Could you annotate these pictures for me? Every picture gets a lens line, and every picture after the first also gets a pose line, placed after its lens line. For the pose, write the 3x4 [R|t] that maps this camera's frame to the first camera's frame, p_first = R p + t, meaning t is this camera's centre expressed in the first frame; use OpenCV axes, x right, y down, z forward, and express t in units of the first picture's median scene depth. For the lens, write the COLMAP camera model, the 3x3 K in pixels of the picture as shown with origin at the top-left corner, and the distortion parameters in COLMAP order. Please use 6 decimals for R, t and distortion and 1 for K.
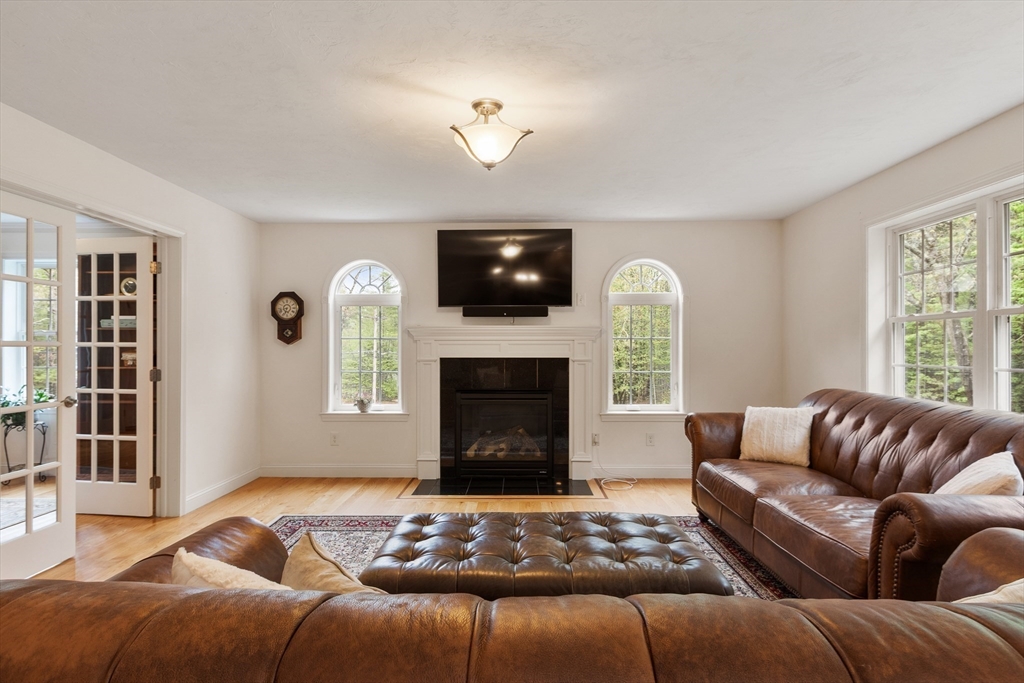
lens RADIAL K [[533.5, 0, 501.8], [0, 533.5, 345.4], [0, 0, 1]] dist [0.023010, -0.000134]
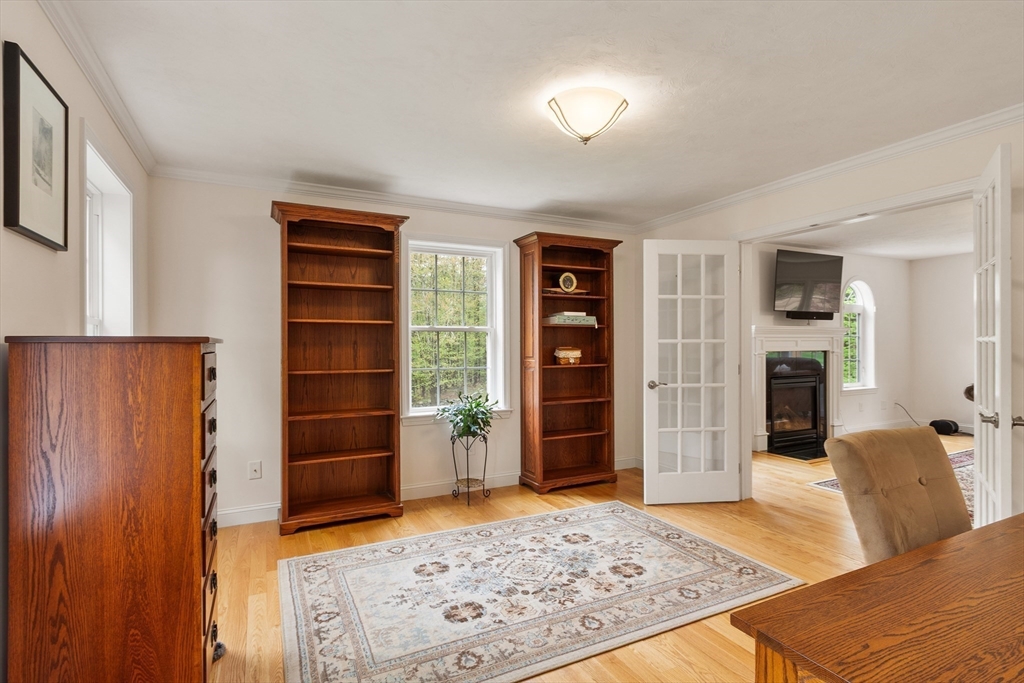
lens RADIAL K [[502.4, 0, 512.0], [0, 502.4, 341.5], [0, 0, 1]] dist [0.000409, 0.000182]
pose [[0.879105, -0.001972, 0.476624, -1.202608], [0.003190, 0.999993, -0.001747, -0.000216], [-0.476618, 0.003056, 0.879105, 0.263061]]
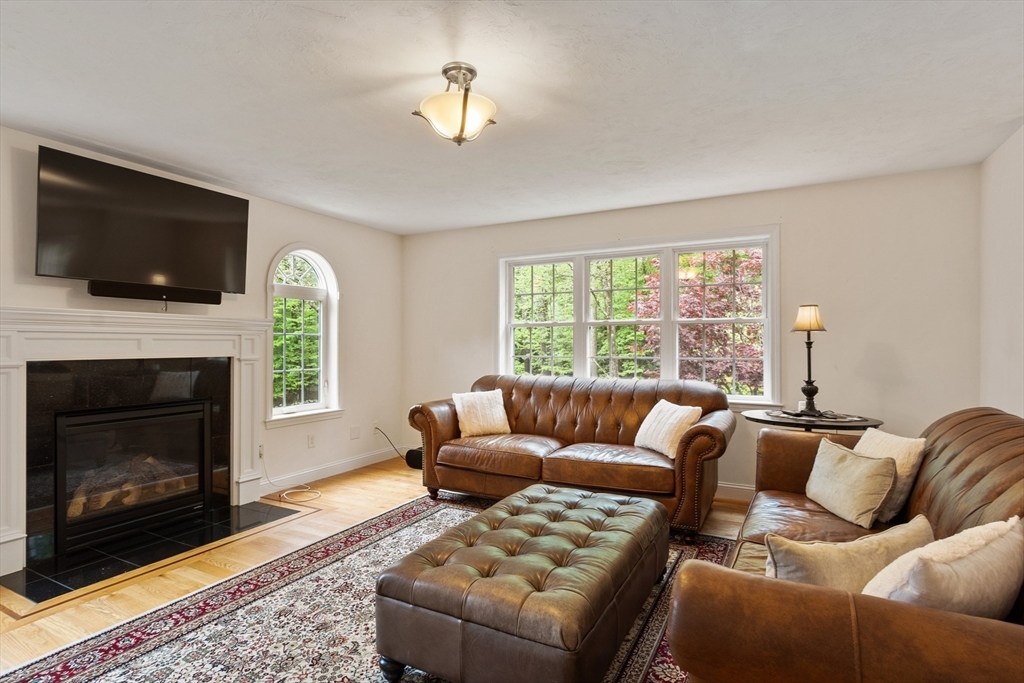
lens RADIAL K [[533.5, 0, 501.8], [0, 533.5, 345.4], [0, 0, 1]] dist [0.023010, -0.000134]
pose [[0.458596, -0.000467, 0.888645, -0.414389], [-0.006134, 0.999974, 0.003692, 0.000015], [-0.888624, -0.007144, 0.458581, 0.264527]]
